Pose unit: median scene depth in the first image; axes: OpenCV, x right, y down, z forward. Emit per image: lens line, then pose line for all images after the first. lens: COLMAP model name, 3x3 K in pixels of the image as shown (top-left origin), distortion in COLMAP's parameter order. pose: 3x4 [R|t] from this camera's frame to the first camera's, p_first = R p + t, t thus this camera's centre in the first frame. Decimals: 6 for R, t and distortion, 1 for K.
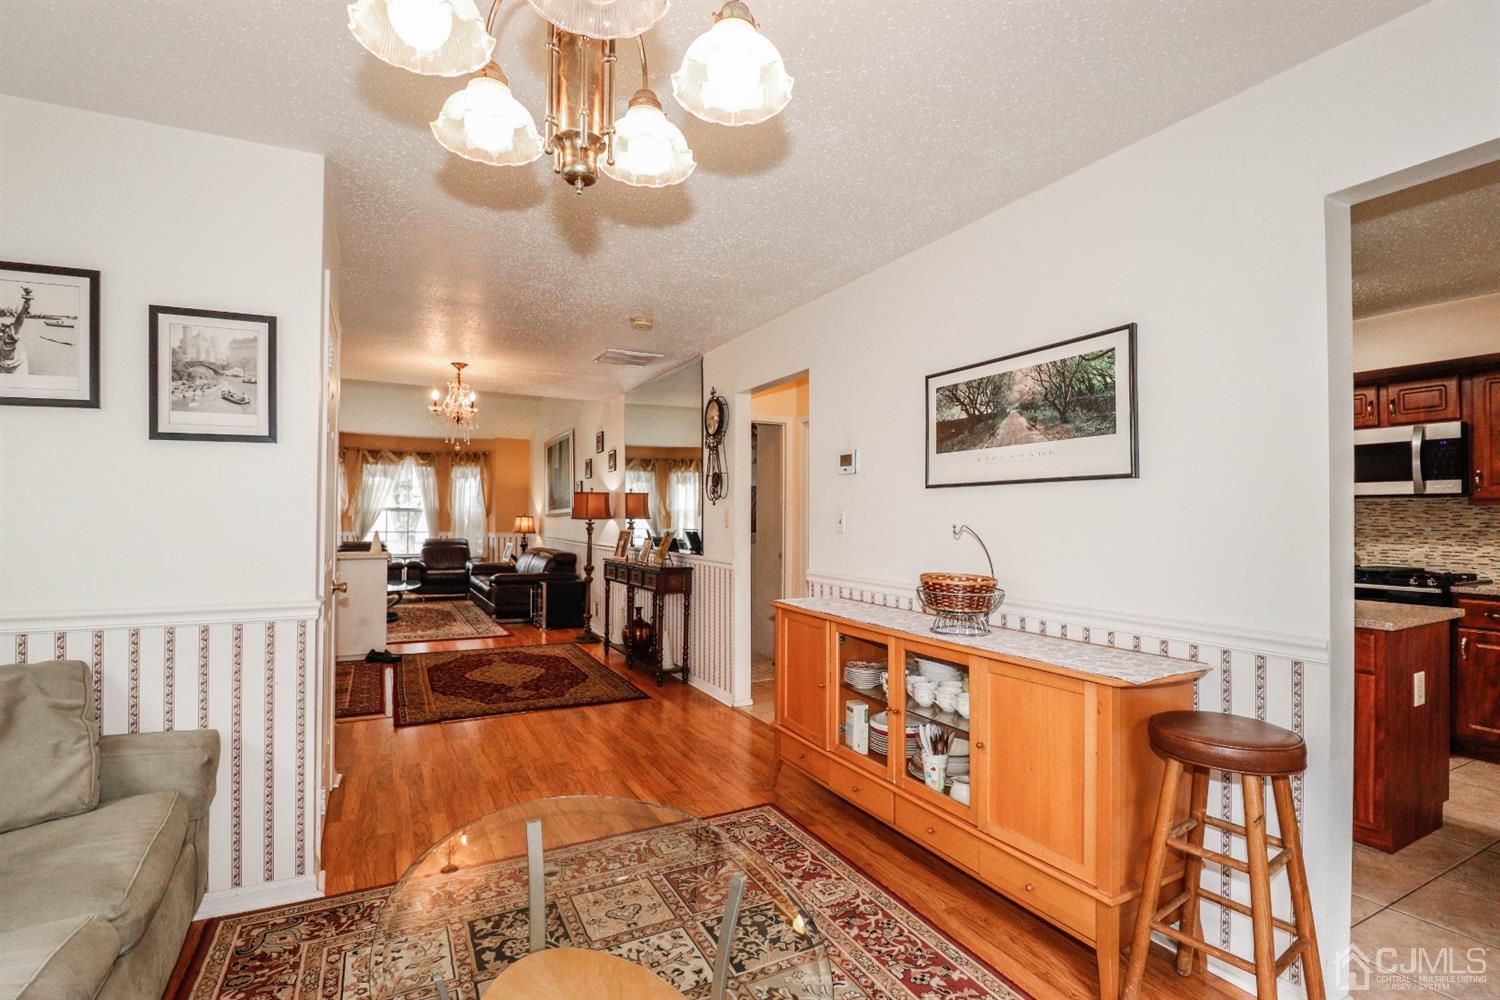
lens RADIAL K [[704.7, 0, 756.2], [0, 704.7, 508.7], [0, 0, 1]] dist [-0.020240, -0.000263]
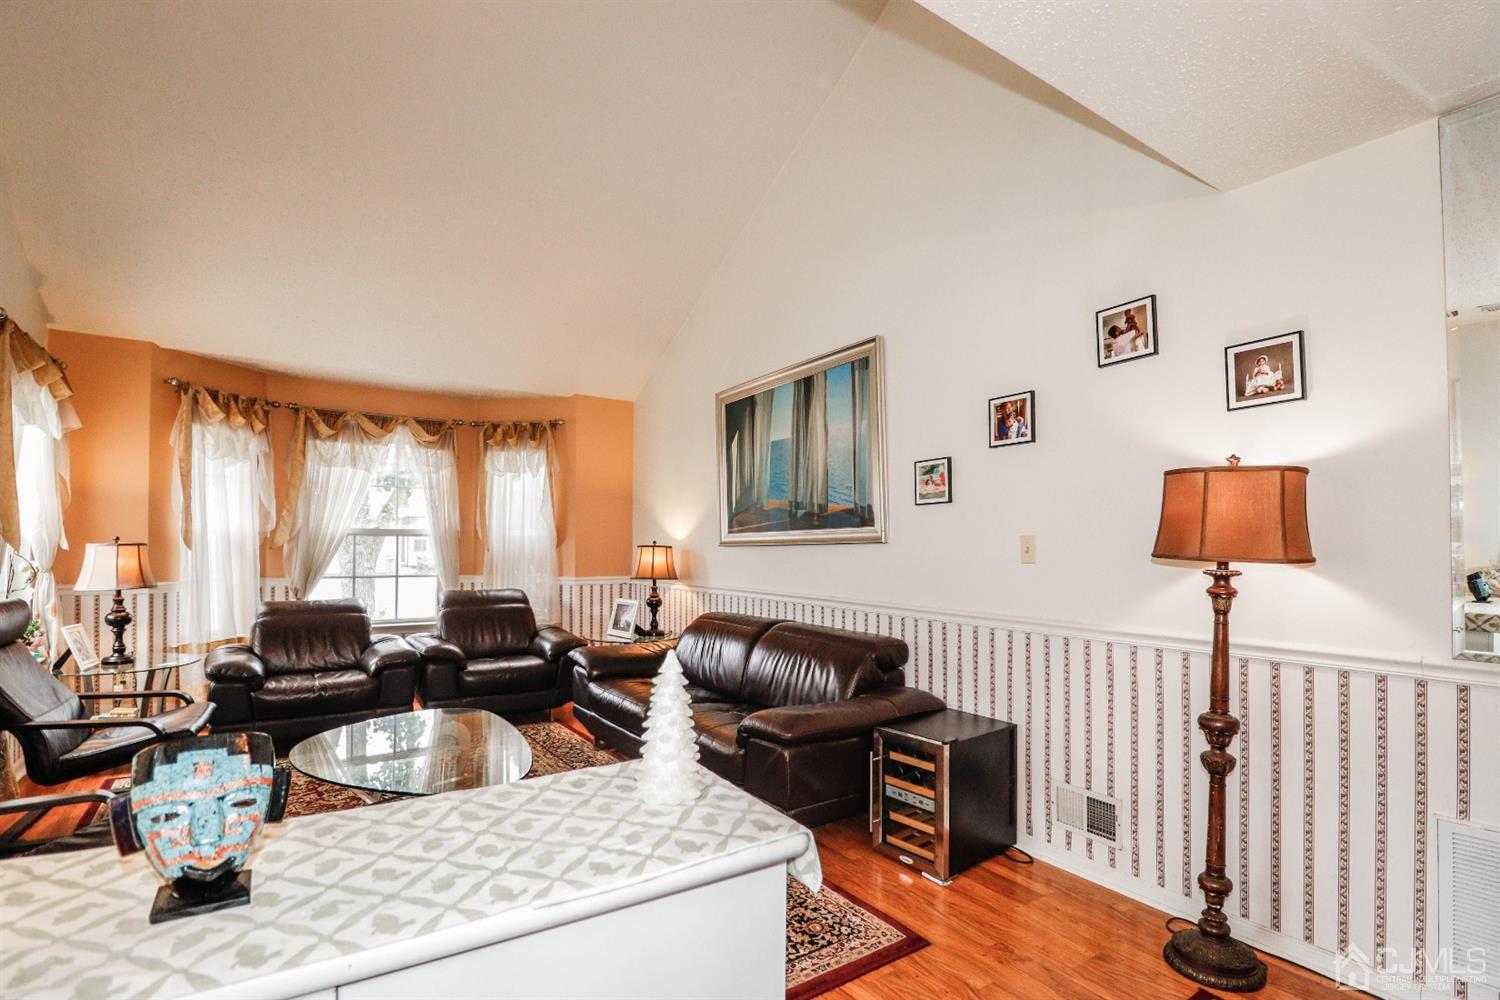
lens RADIAL K [[707.1, 0, 748.8], [0, 707.1, 533.2], [0, 0, 1]] dist [-0.000061, -0.013413]
pose [[0.994119, -0.001734, 0.108282, -0.304908], [0.001680, 0.999998, 0.000584, 0.001809], [-0.108283, -0.000399, 0.994120, 0.472443]]
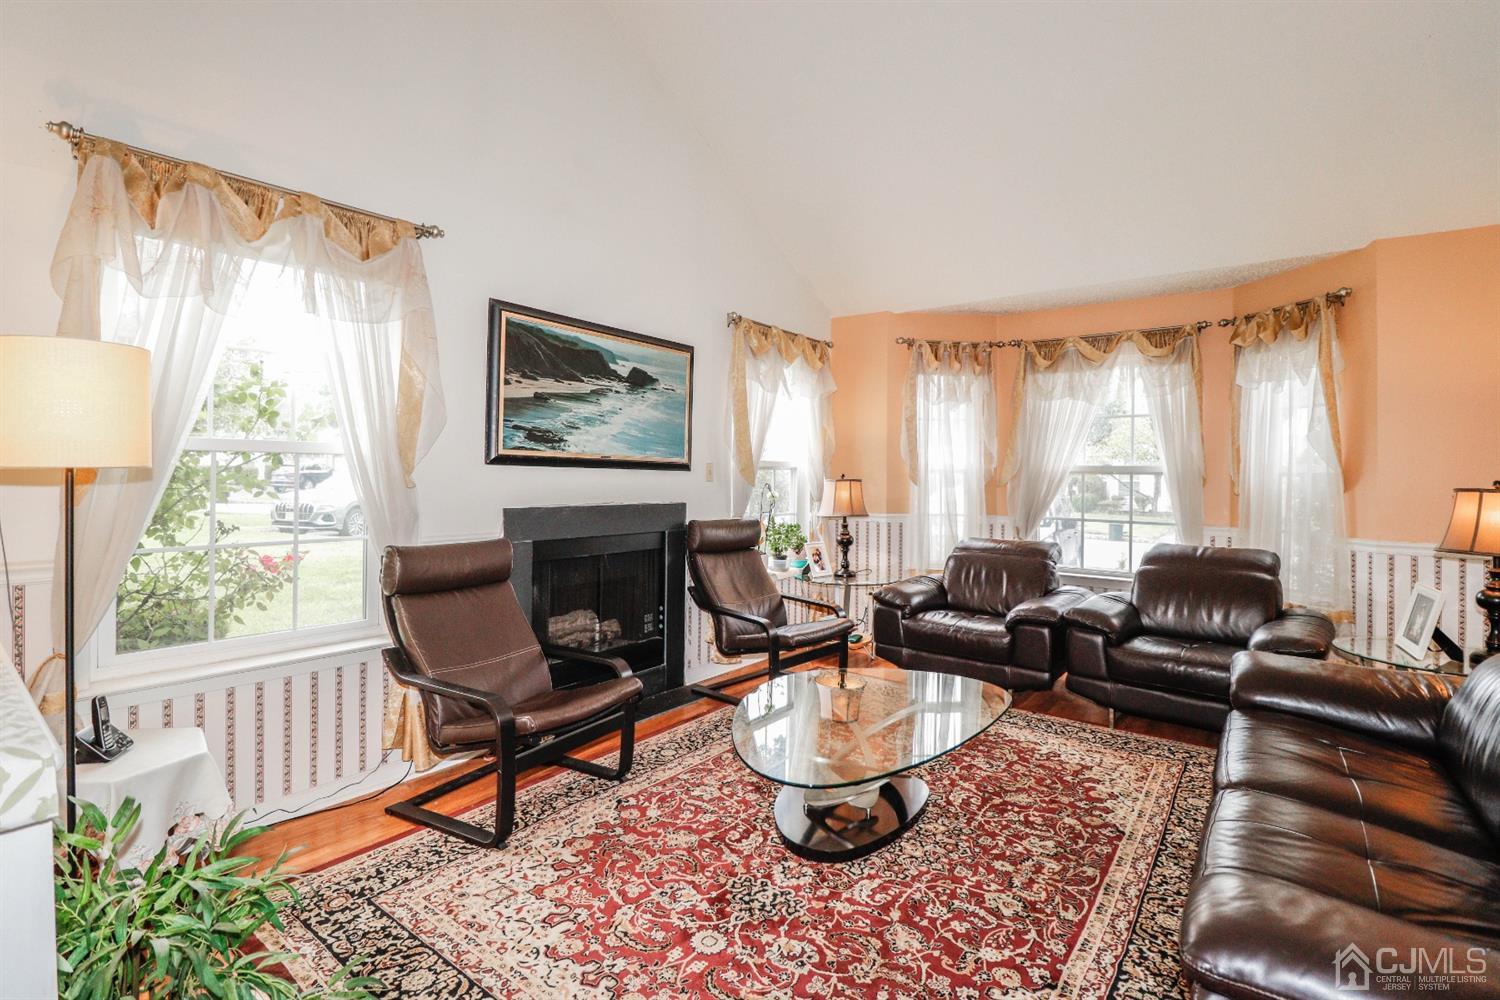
lens RADIAL K [[714.4, 0, 751.3], [0, 714.4, 469.4], [0, 0, 1]] dist [-0.000766, -0.000224]
pose [[0.420012, -0.013822, -0.907414, -0.201504], [0.001697, 0.999894, -0.014445, 0.006663], [0.907517, 0.004527, 0.419991, 0.619205]]
